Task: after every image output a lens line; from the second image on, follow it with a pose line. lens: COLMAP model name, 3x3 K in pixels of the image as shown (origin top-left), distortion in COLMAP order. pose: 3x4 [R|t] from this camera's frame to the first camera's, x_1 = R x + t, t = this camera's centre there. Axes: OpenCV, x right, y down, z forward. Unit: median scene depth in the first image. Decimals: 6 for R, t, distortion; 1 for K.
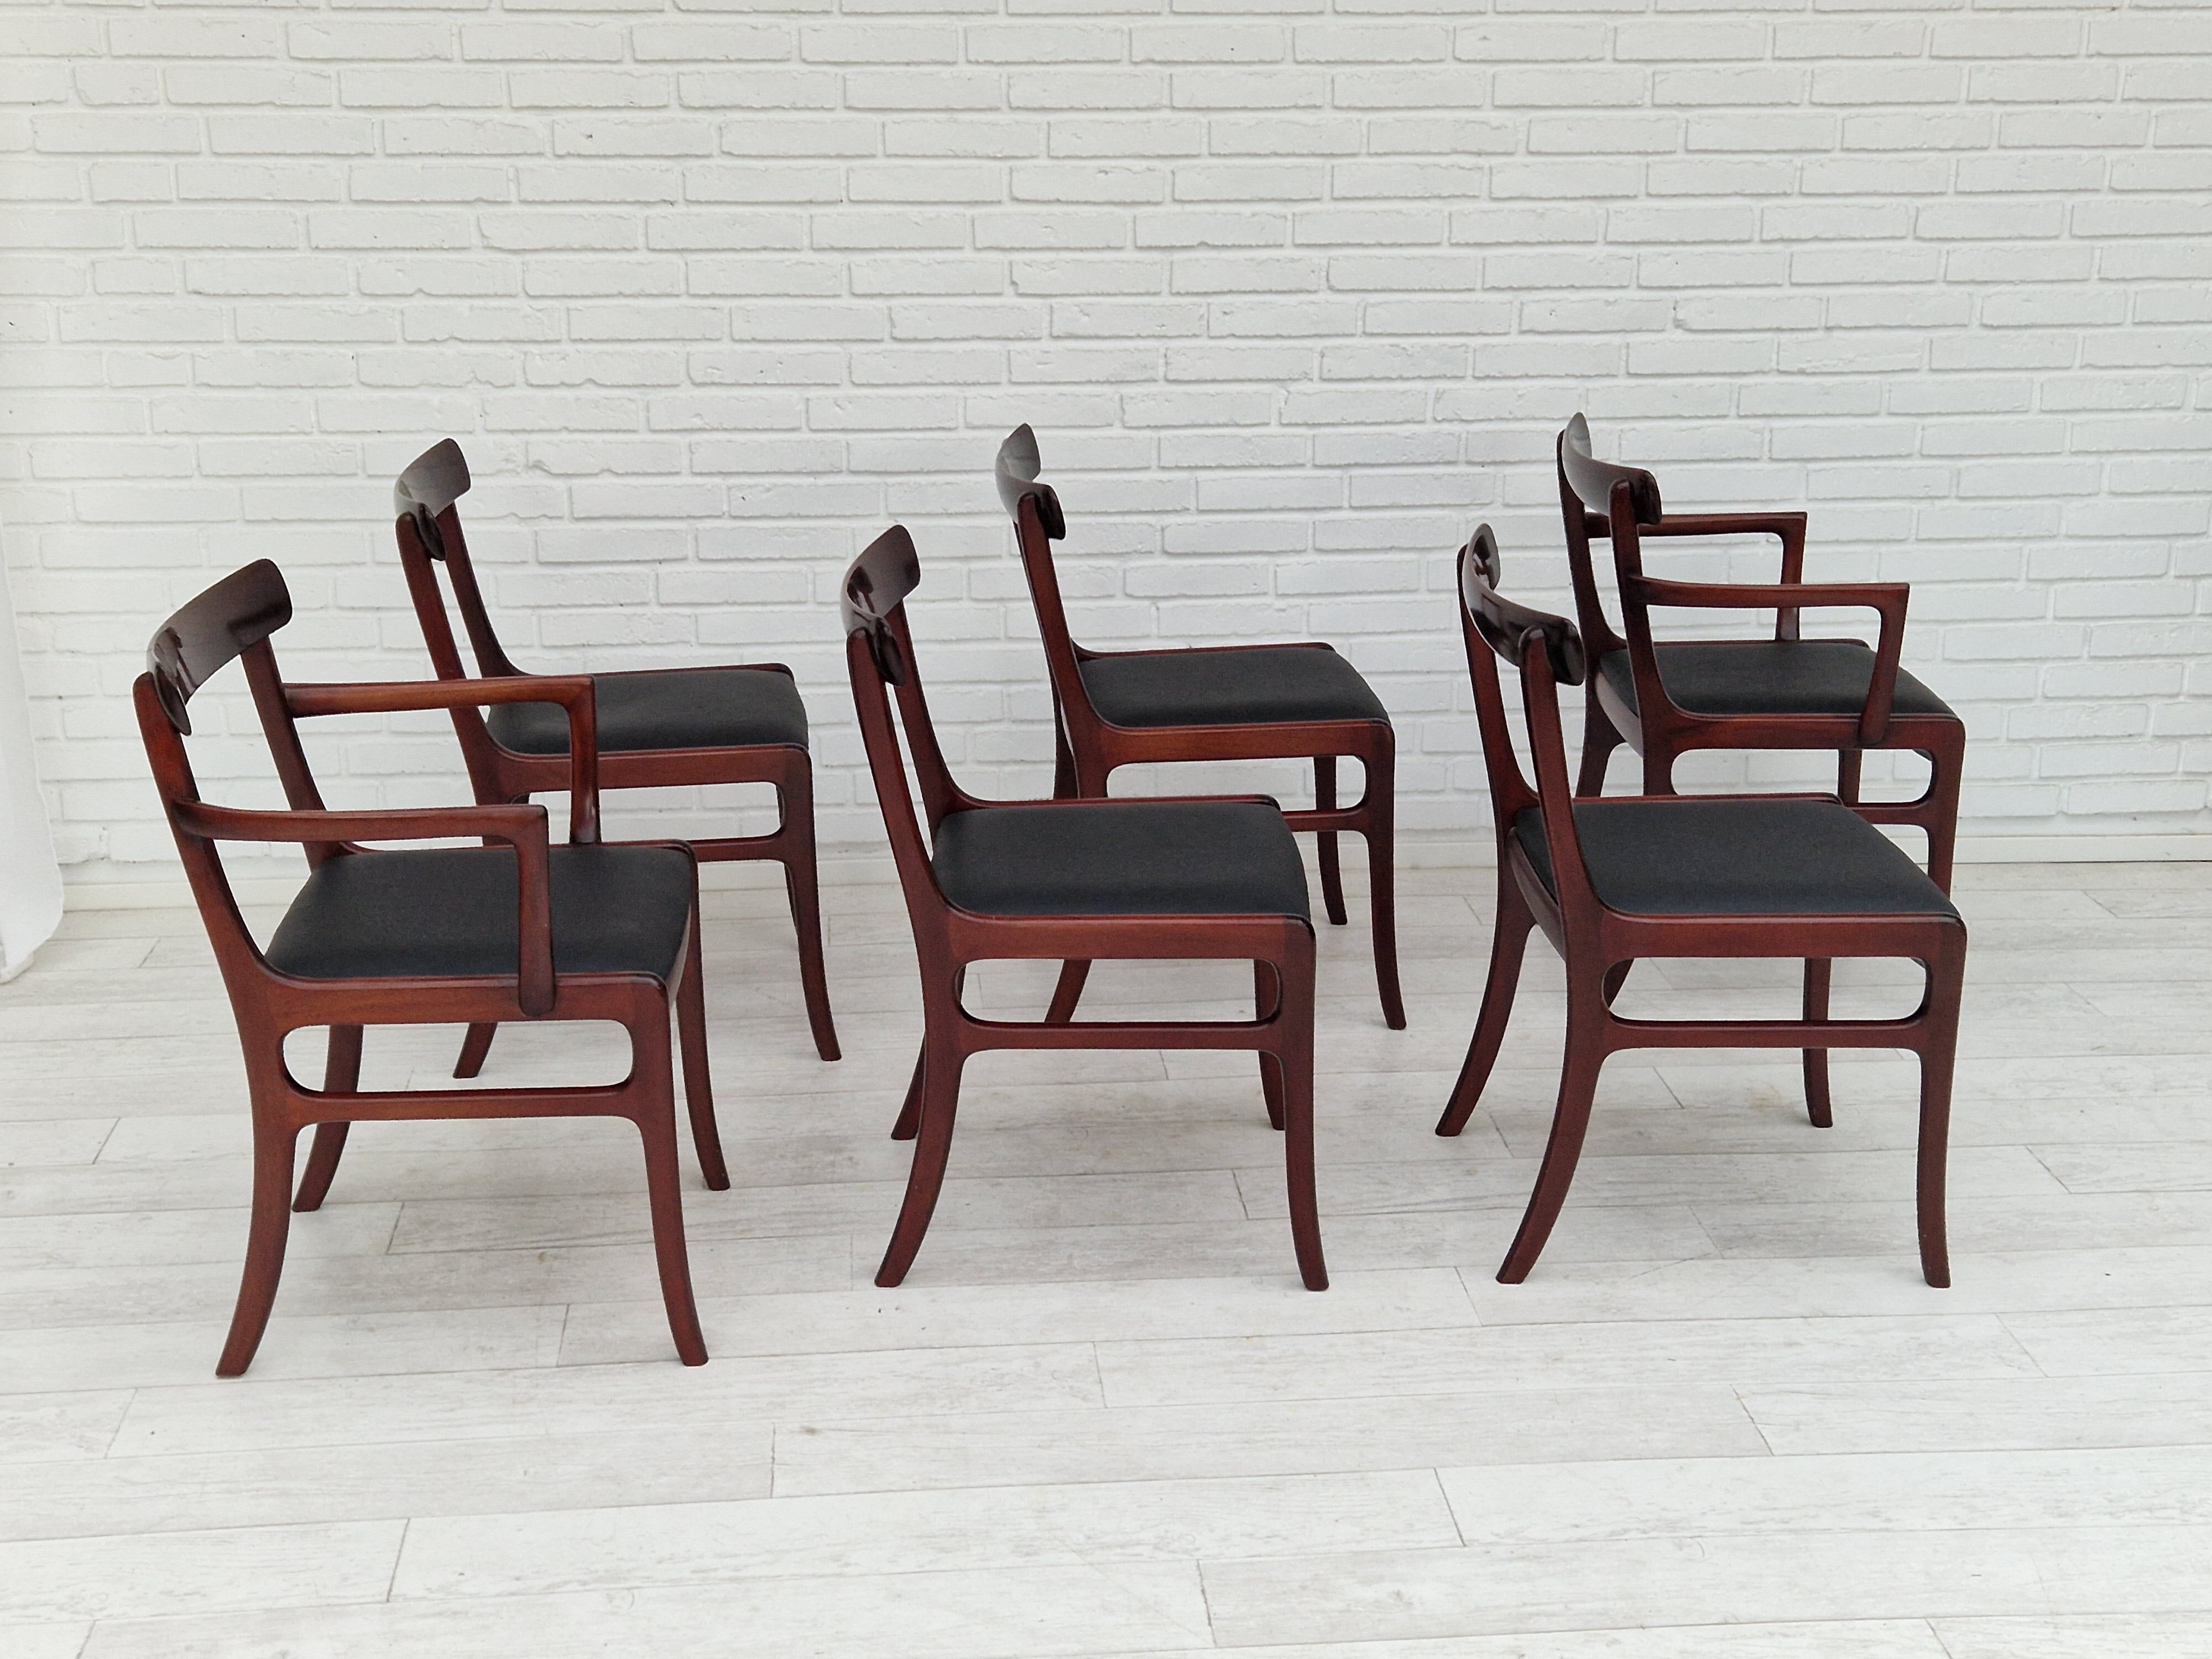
lens RADIAL K [[2855.1, 0, 1110.0], [0, 2855.1, 827.8], [0, 0, 1]] dist [0.068001, 0.000000]
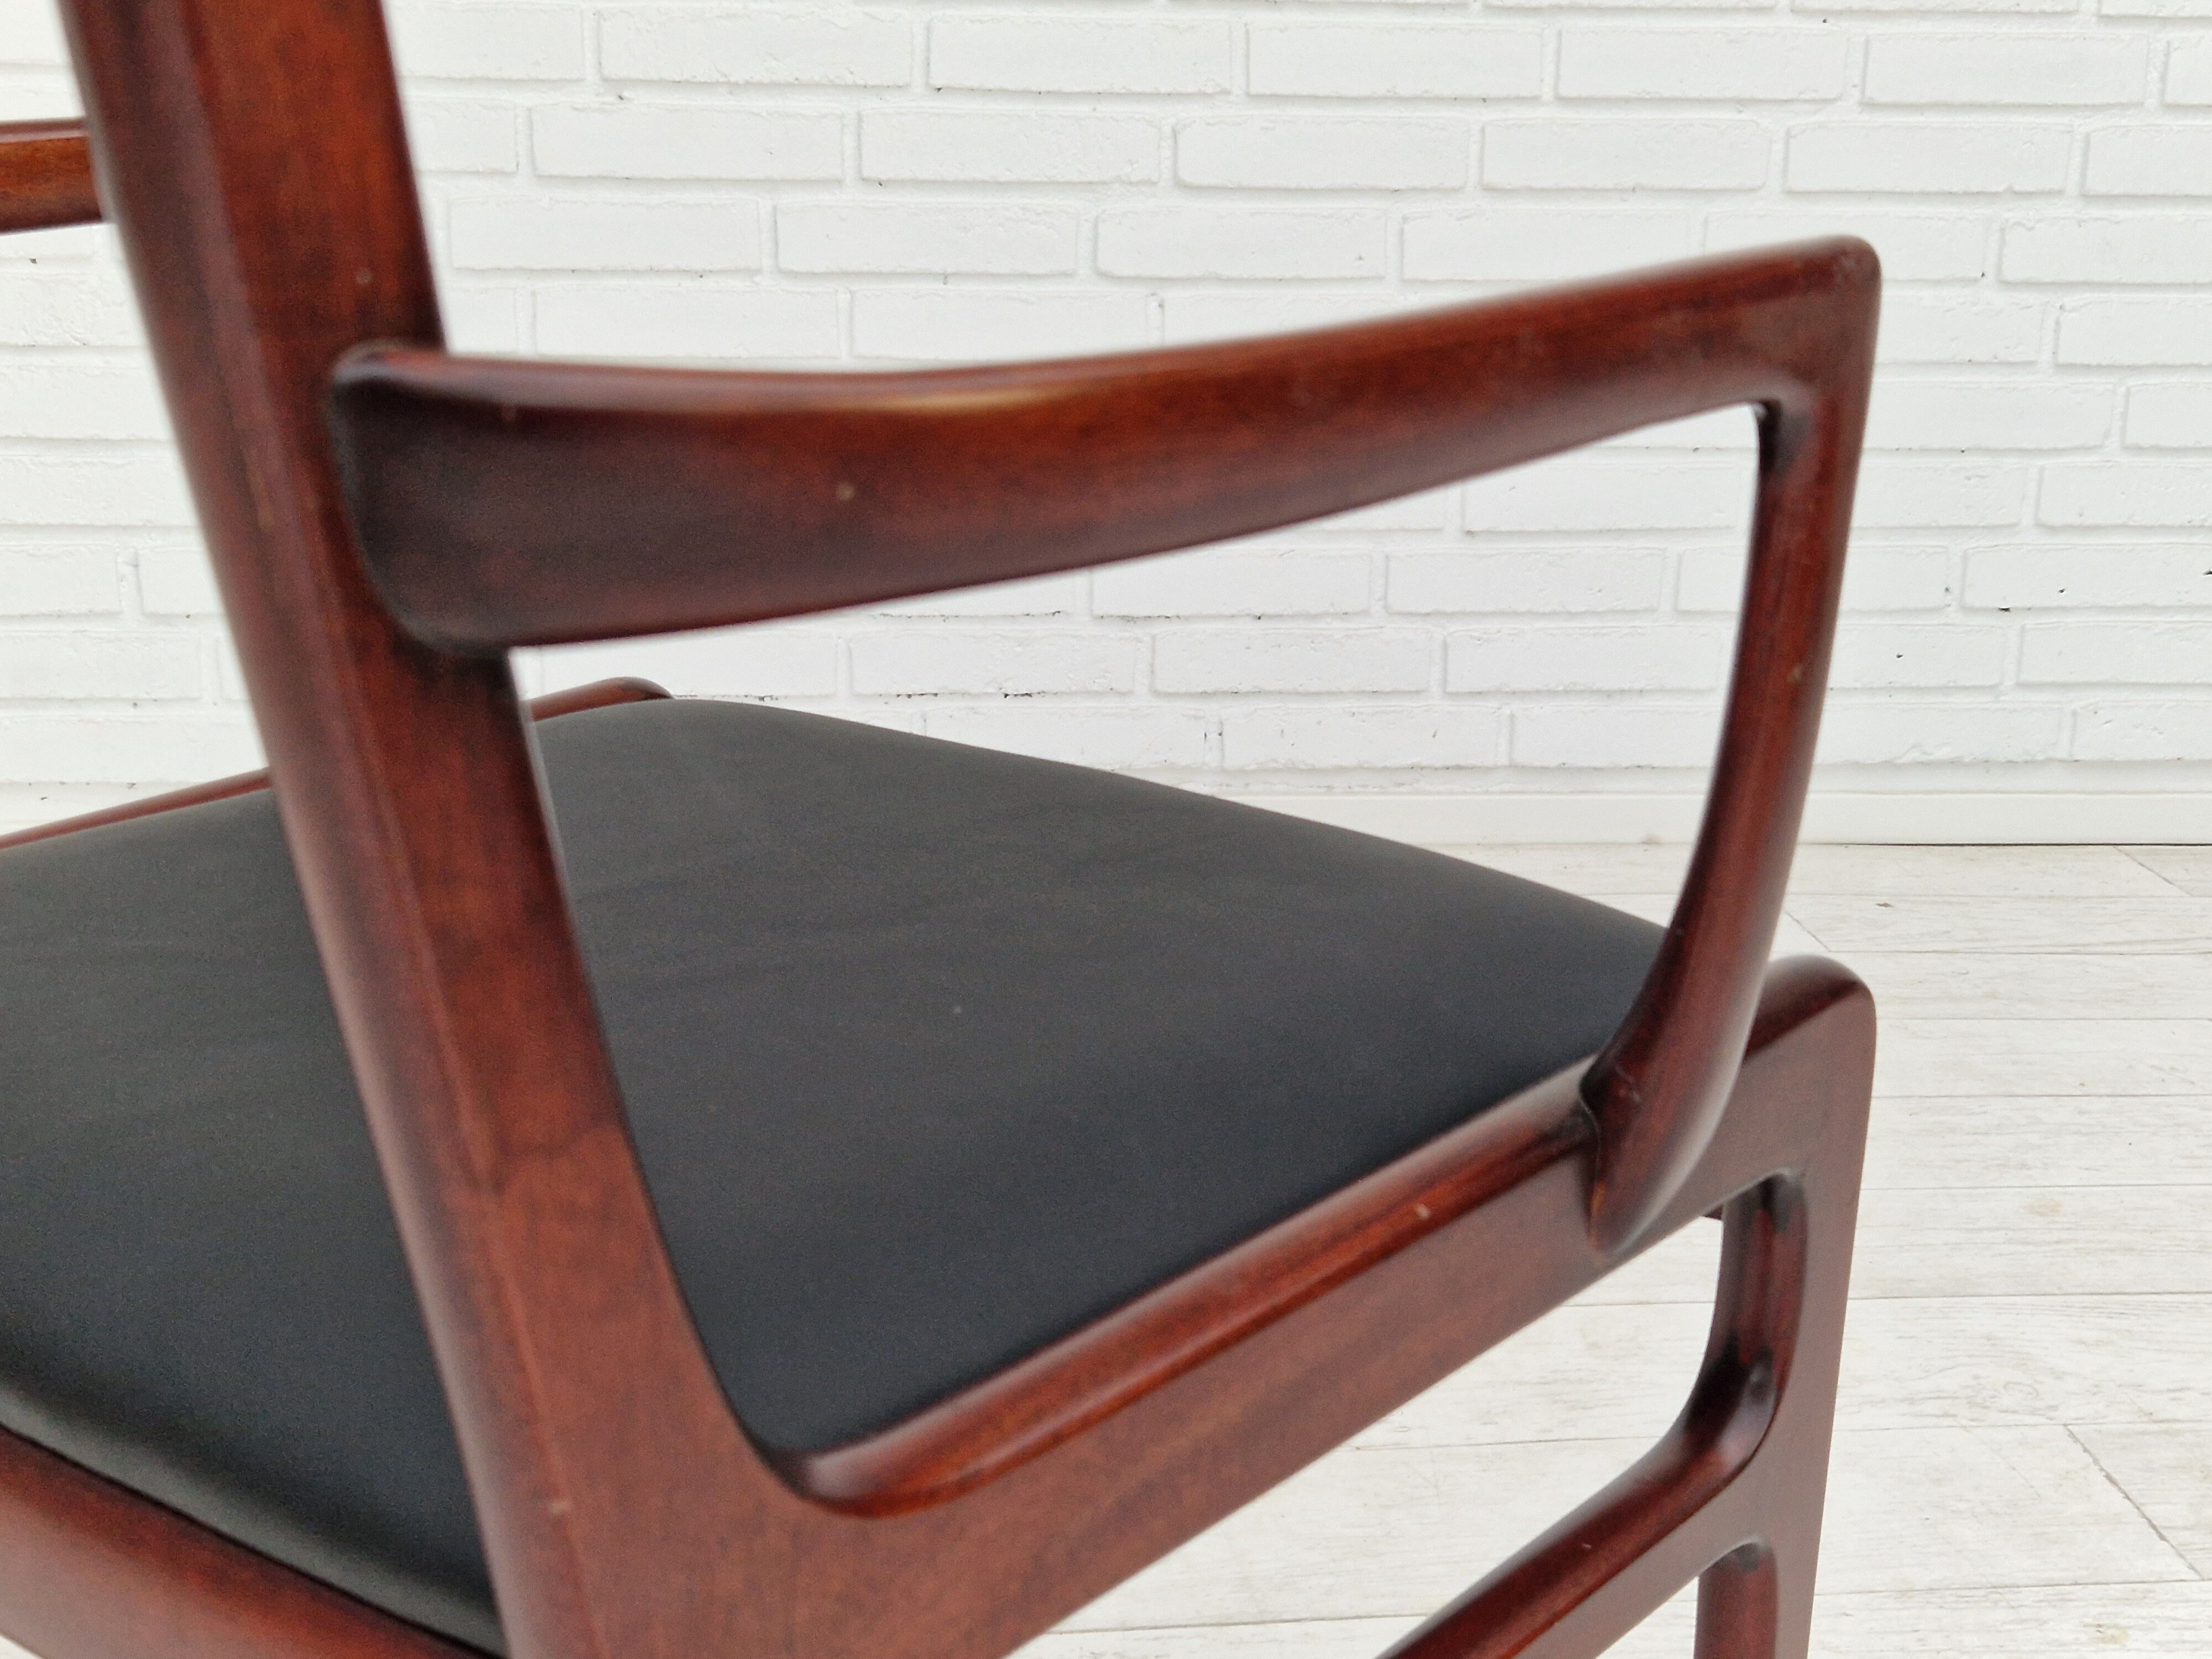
lens RADIAL K [[2855.1, 0, 1121.6], [0, 2855.1, 841.7], [0, 0, 1]] dist [0.068001, 0.000000]
pose [[0.999329, 0.009738, 0.035314, -0.007038], [-0.009208, 0.999843, -0.015137, 0.024525], [-0.035455, 0.014802, 0.999262, 0.530854]]
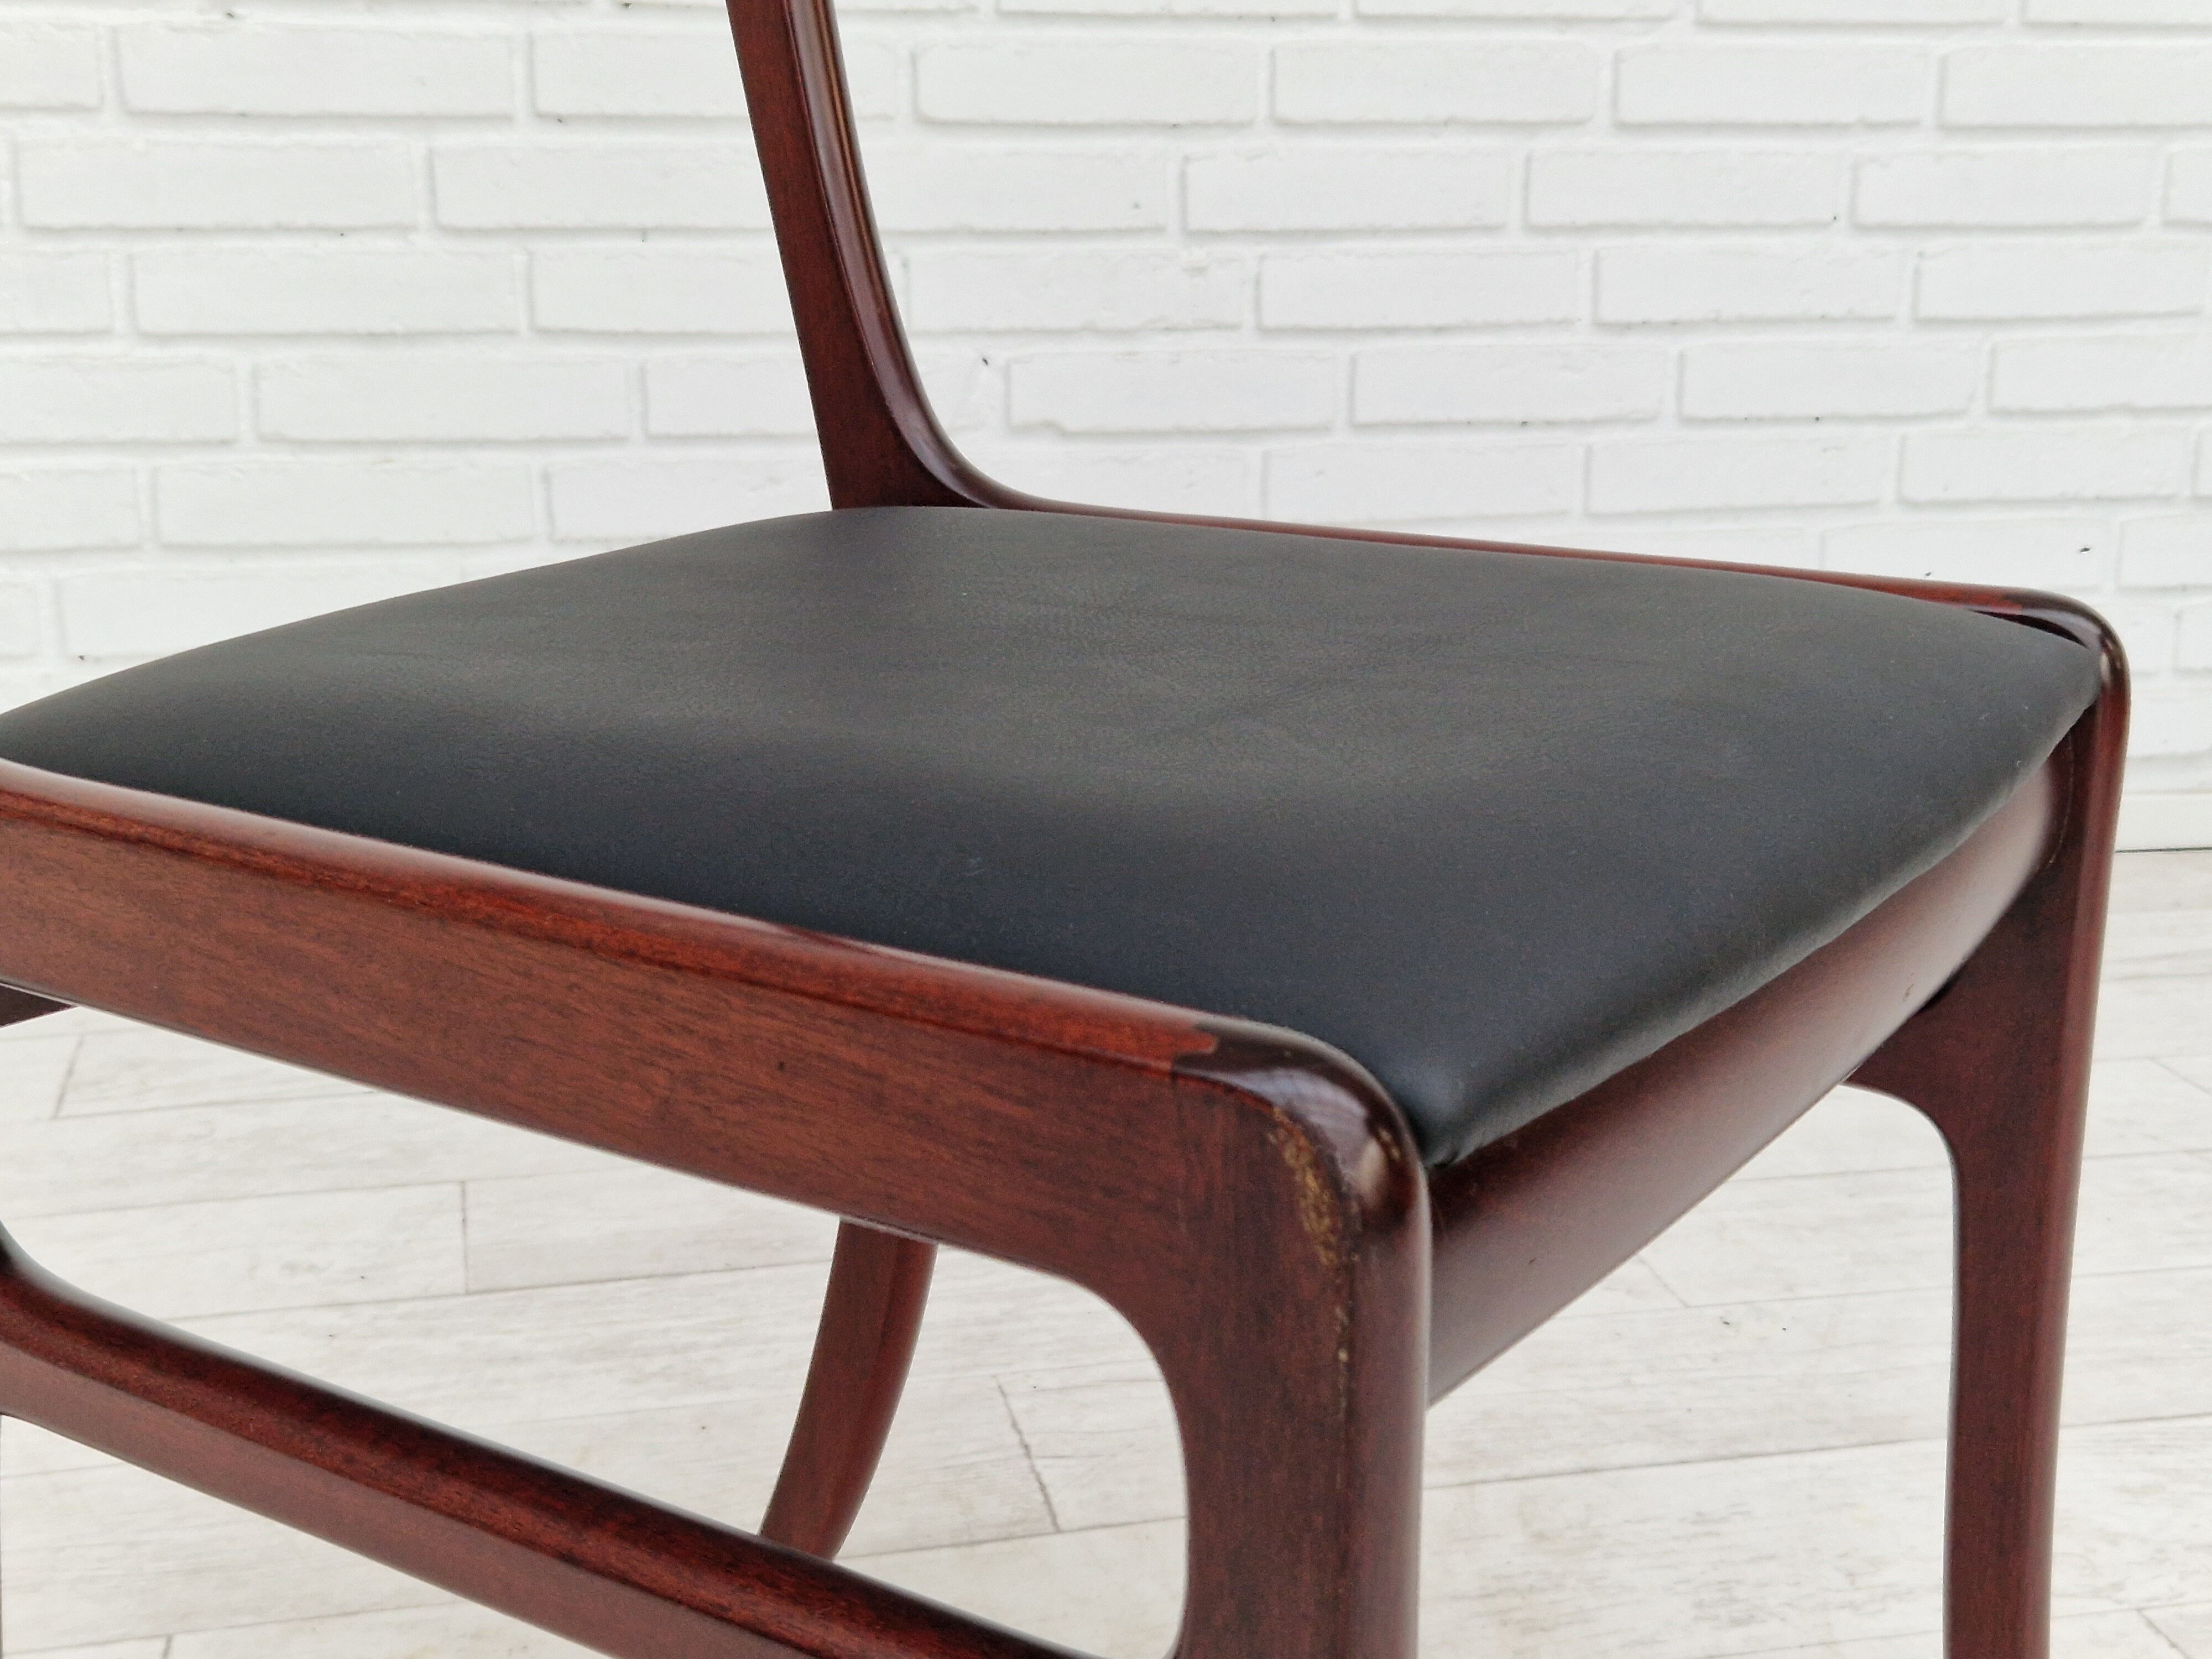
lens RADIAL K [[2855.1, 0, 1145.1], [0, 2855.1, 840.3], [0, 0, 1]] dist [0.068001, 0.000000]
pose [[0.989357, -0.028214, 0.142748, -0.011128], [0.031846, 0.999223, -0.023222, 0.018839], [-0.141982, 0.027521, 0.989487, 0.610543]]
